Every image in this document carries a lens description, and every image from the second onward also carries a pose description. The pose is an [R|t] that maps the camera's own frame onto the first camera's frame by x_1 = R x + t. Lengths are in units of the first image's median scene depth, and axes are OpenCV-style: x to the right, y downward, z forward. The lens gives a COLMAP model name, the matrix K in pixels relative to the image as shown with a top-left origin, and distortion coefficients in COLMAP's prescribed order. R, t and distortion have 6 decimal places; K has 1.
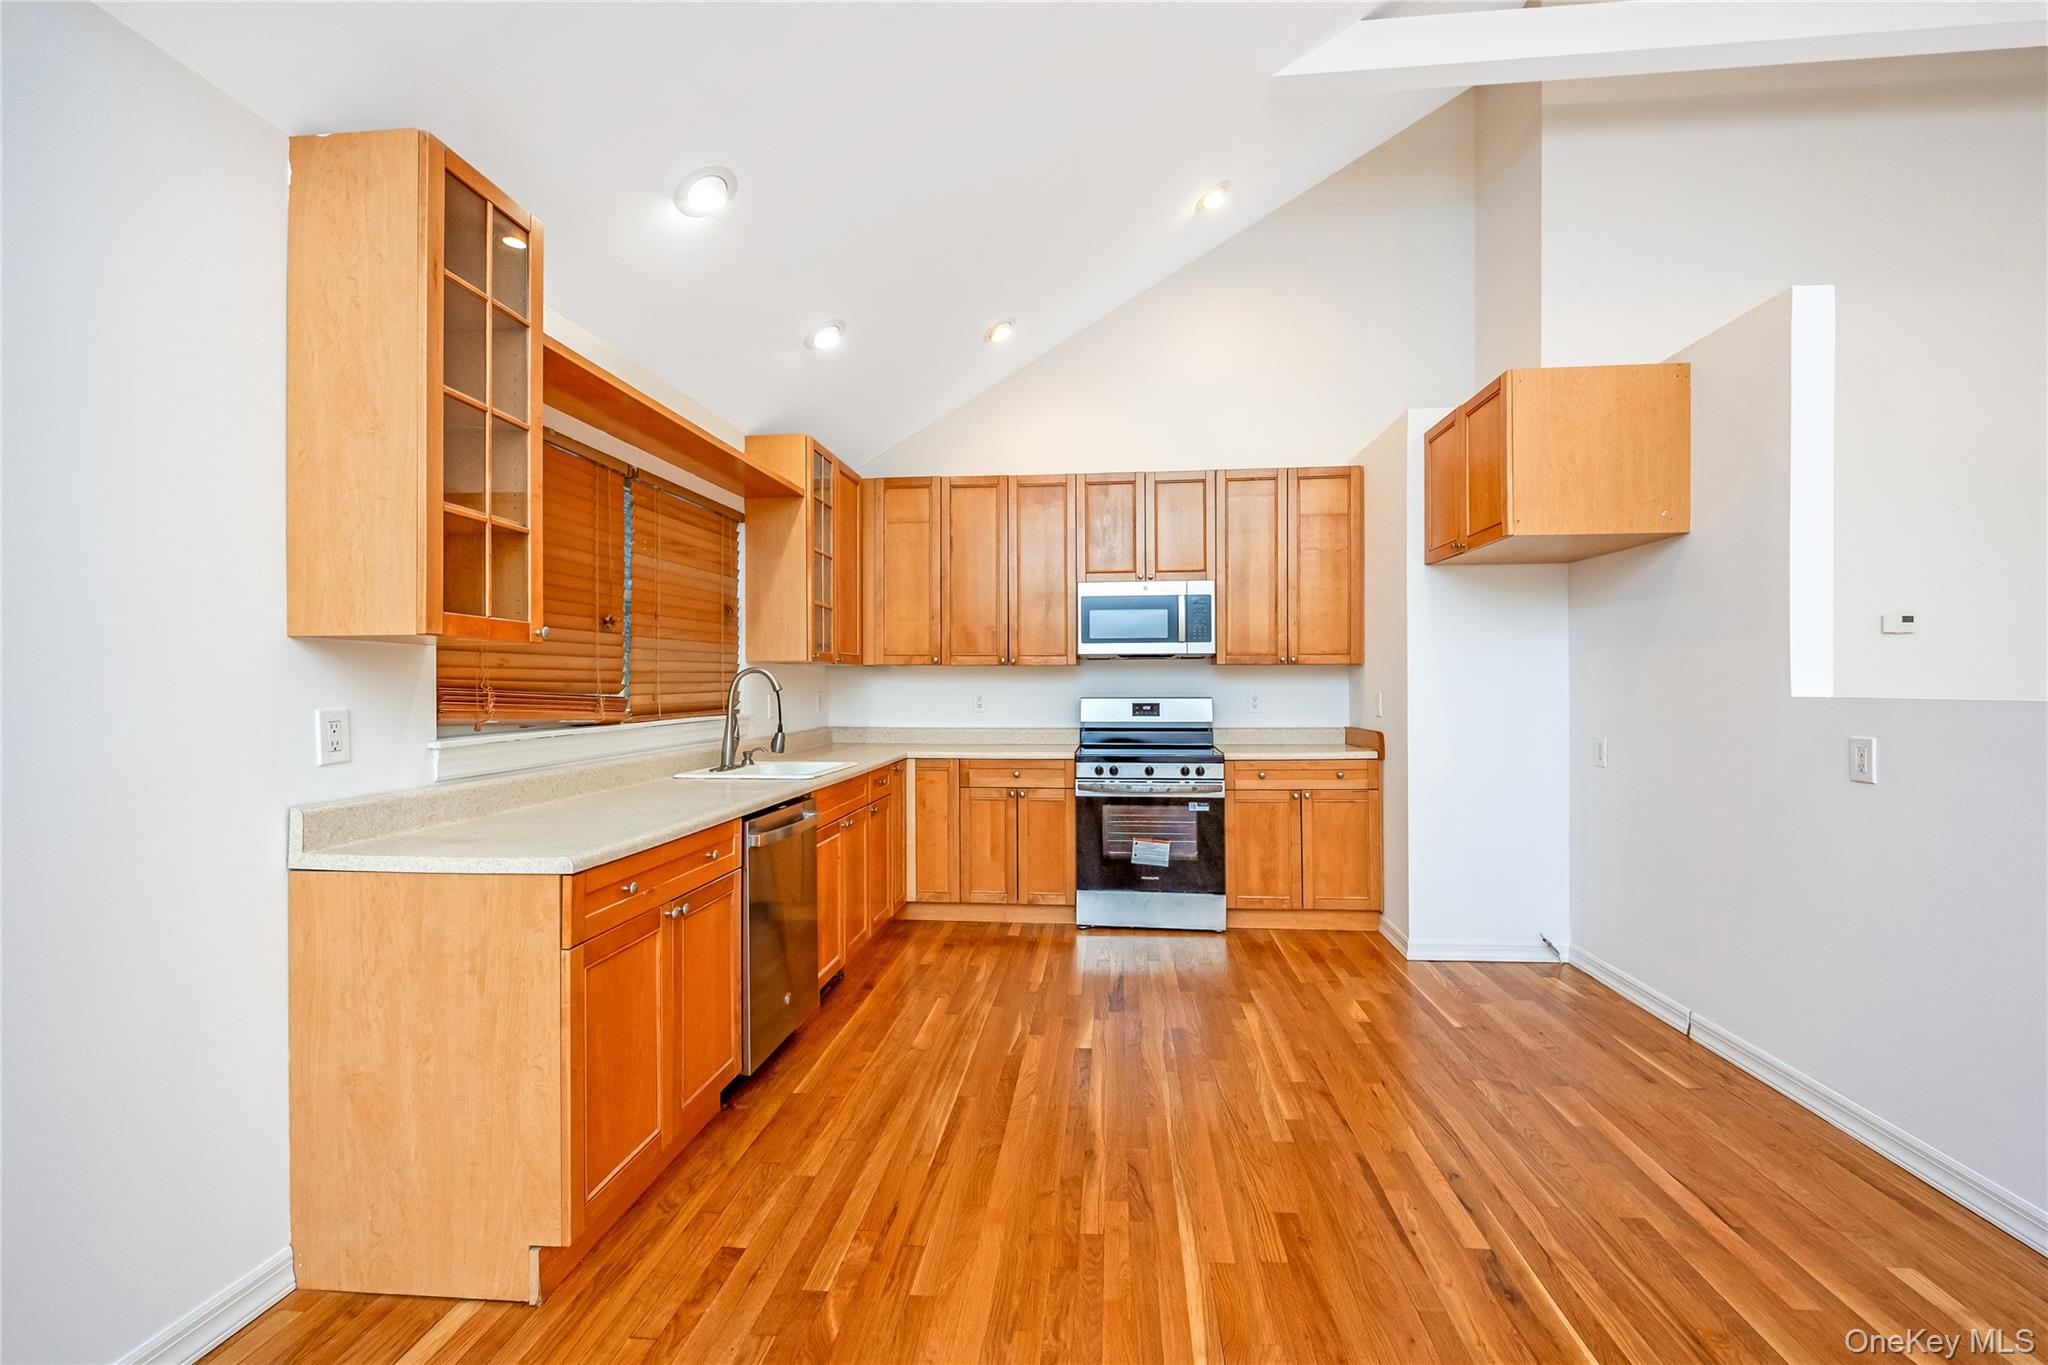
lens RADIAL K [[881.2, 0, 1027.6], [0, 881.2, 673.7], [0, 0, 1]] dist [-0.017854, 0.000080]
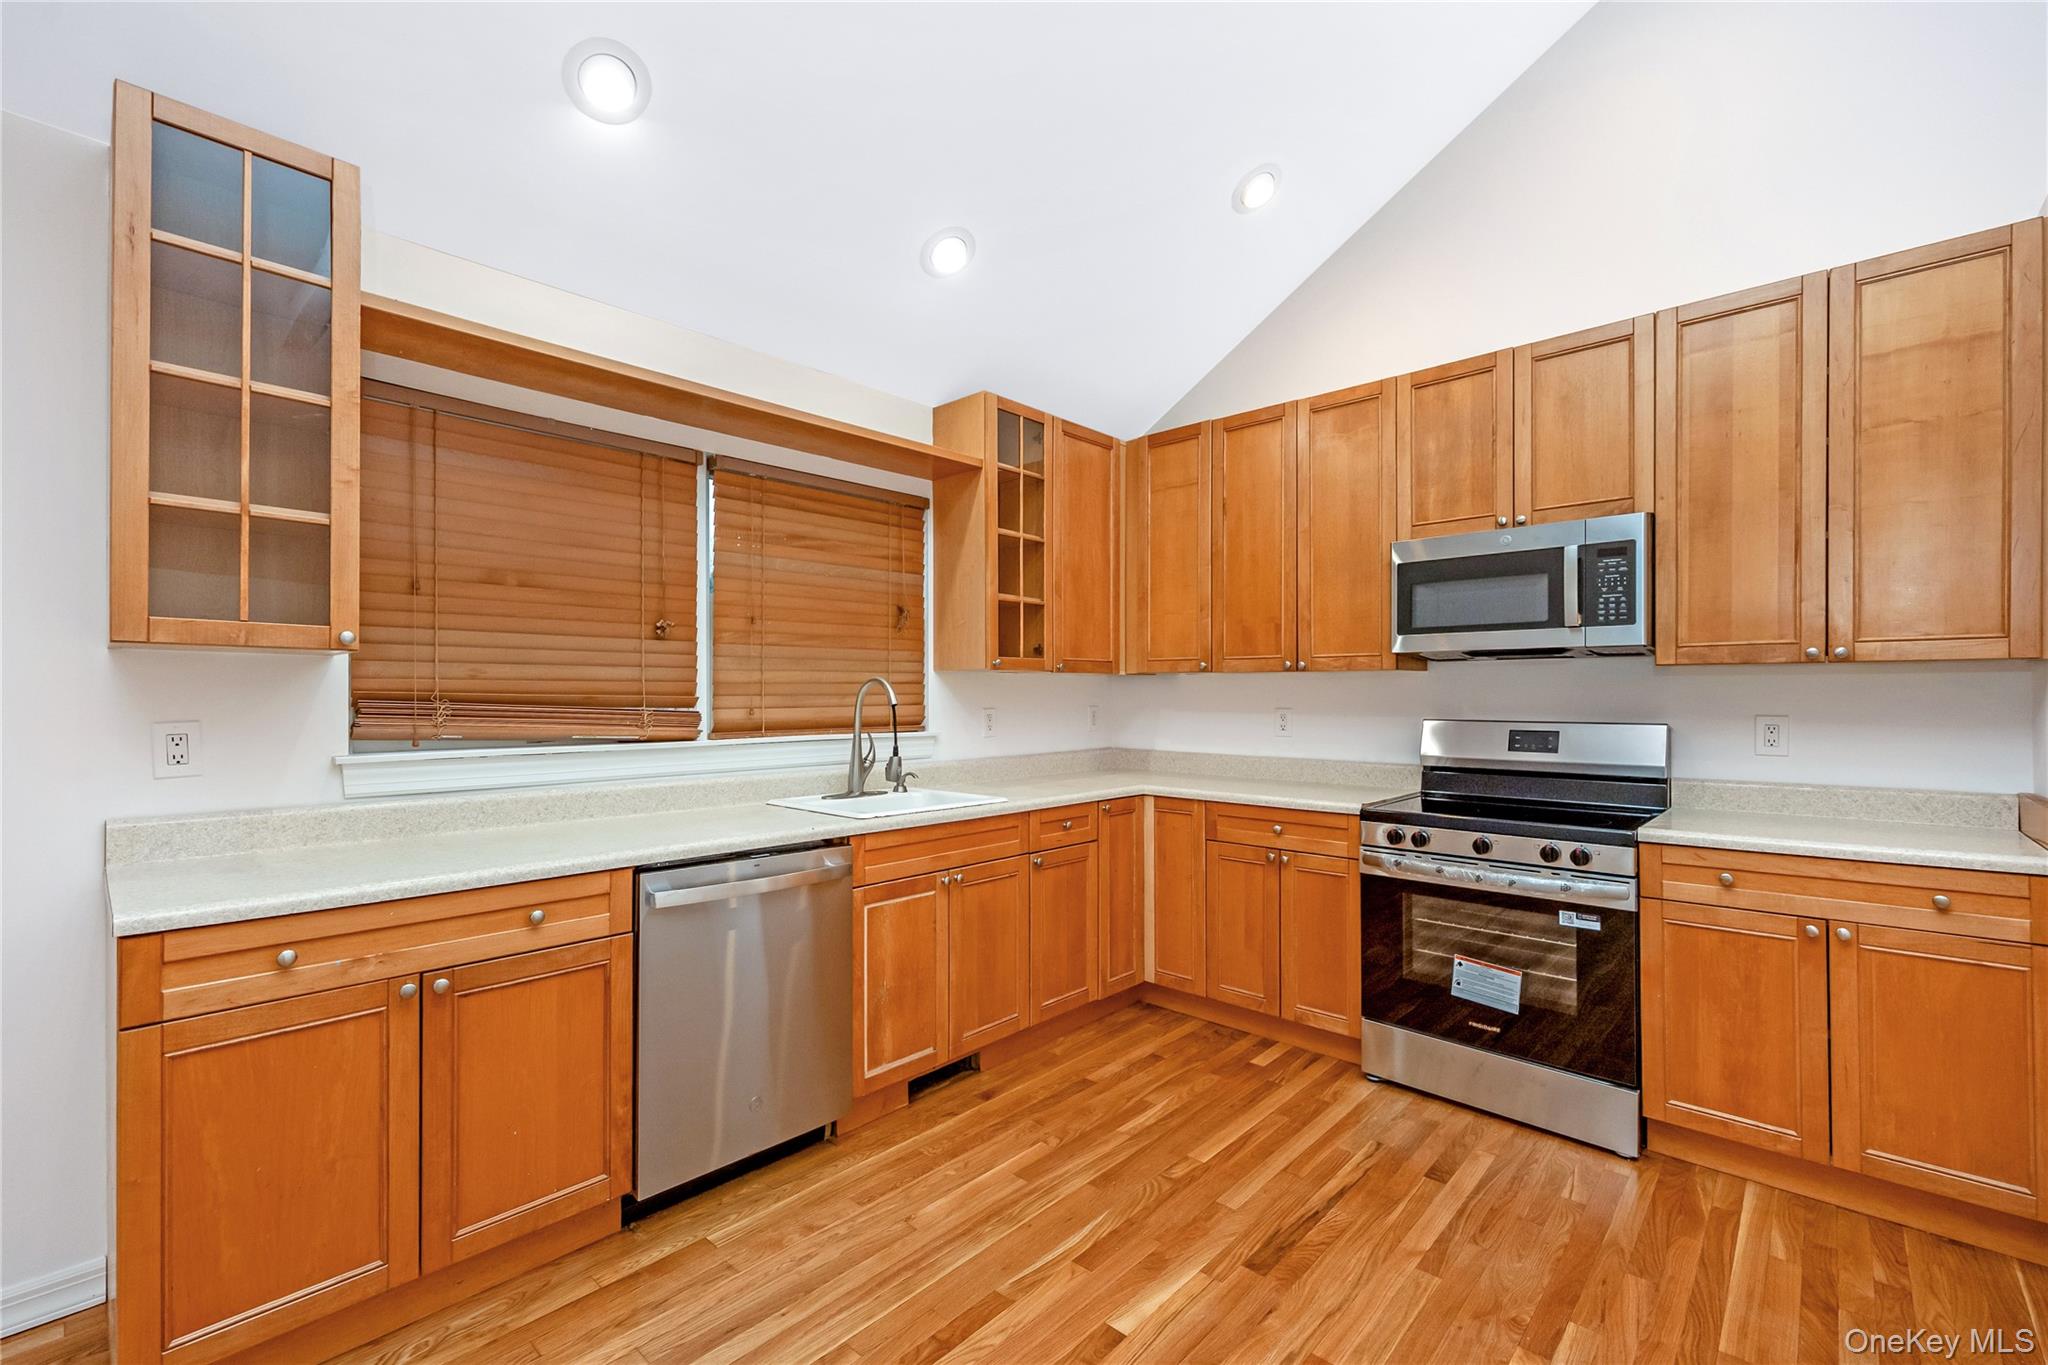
lens RADIAL K [[872.1, 0, 1019.0], [0, 872.1, 696.7], [0, 0, 1]] dist [-0.000328, -0.000160]
pose [[0.797413, 0.003510, -0.603423, 0.244680], [0.003397, 0.999941, 0.010305, 0.002698], [0.603424, -0.010267, 0.797355, 0.347311]]
